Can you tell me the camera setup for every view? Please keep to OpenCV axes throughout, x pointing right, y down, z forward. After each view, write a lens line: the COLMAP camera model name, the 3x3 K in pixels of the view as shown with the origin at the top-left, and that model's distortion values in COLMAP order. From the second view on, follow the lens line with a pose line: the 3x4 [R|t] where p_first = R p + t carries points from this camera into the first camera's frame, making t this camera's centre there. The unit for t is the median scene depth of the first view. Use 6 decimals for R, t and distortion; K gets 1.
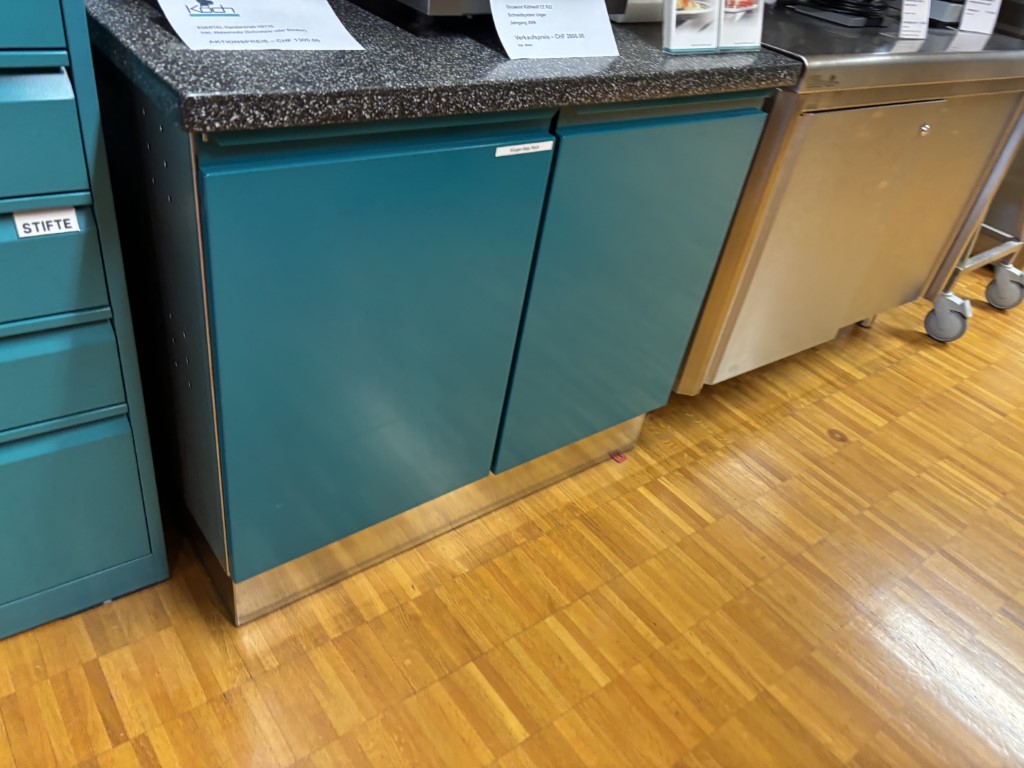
lens RADIAL K [[788.8, 0, 509.1], [0, 788.8, 386.9], [0, 0, 1]] dist [0.020658, -0.019832]
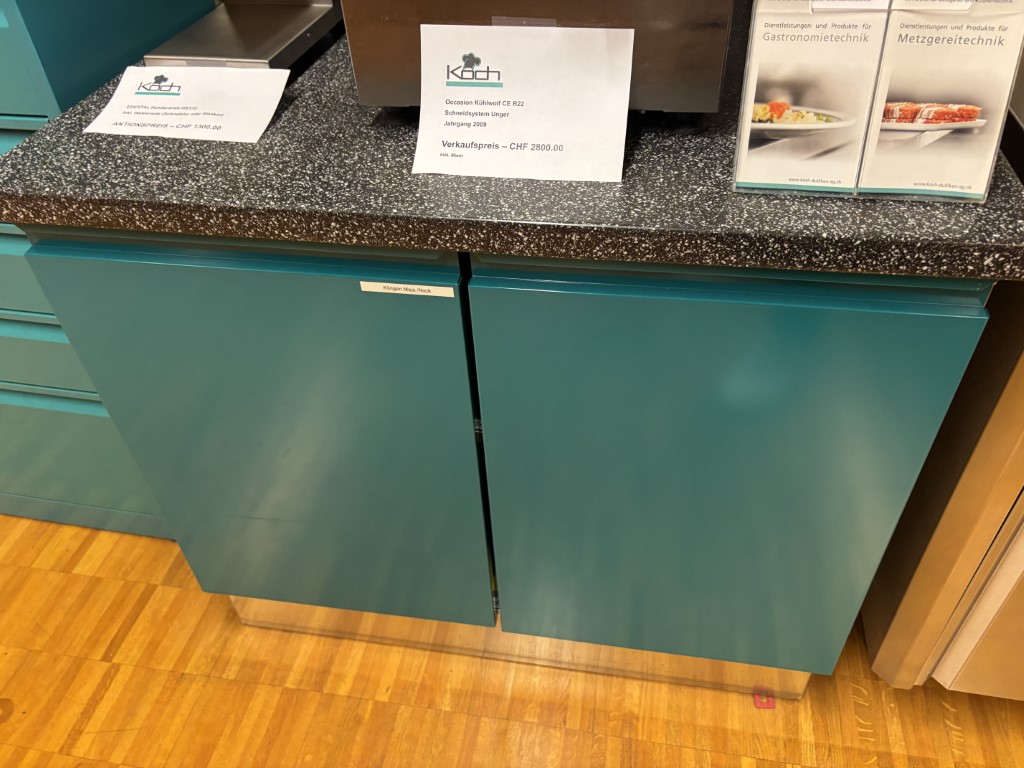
lens RADIAL K [[788.8, 0, 511.3], [0, 788.8, 378.5], [0, 0, 1]] dist [0.020658, -0.019832]
pose [[0.656557, 0.345463, -0.670513, 0.621518], [-0.320258, 0.932519, 0.166862, -0.378767], [0.682911, 0.105183, 0.722889, 0.527772]]
